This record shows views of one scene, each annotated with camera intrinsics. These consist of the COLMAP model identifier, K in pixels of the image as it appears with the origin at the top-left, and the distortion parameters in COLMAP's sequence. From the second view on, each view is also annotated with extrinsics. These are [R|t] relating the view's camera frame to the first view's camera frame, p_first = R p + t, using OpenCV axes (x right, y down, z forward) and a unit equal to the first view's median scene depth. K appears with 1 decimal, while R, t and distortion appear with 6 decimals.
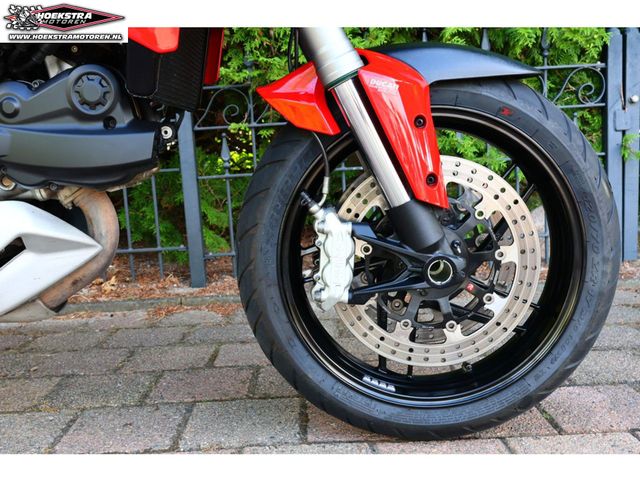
lens RADIAL K [[670.0, 0, 320.0], [0, 670.0, 240.0], [0, 0, 1]] dist [-0.000589, 0.005647]
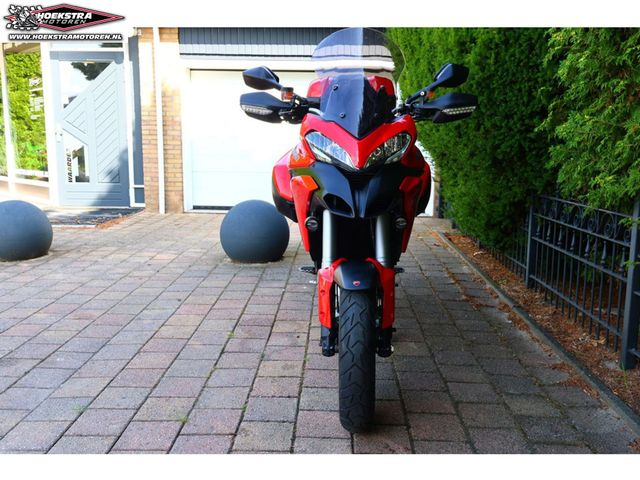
lens RADIAL K [[606.0, 0, 320.0], [0, 606.0, 240.0], [0, 0, 1]] dist [-0.006840, -0.005975]
pose [[-0.045105, 0.215821, -0.975391, 2.214708], [-0.147337, 0.964269, 0.220174, -0.813766], [0.988057, 0.153642, -0.011695, 0.853572]]
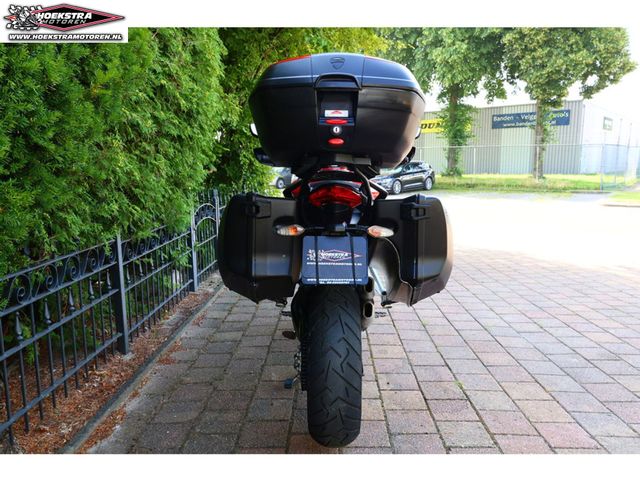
lens RADIAL K [[488.1, 0, 320.0], [0, 488.1, 240.0], [0, 0, 1]] dist [0.012787, 0.001104]
pose [[0.037451, -0.086587, 0.995540, -3.191458], [0.144152, 0.986287, 0.080360, -0.575570], [-0.988847, 0.140500, 0.049419, 0.898954]]
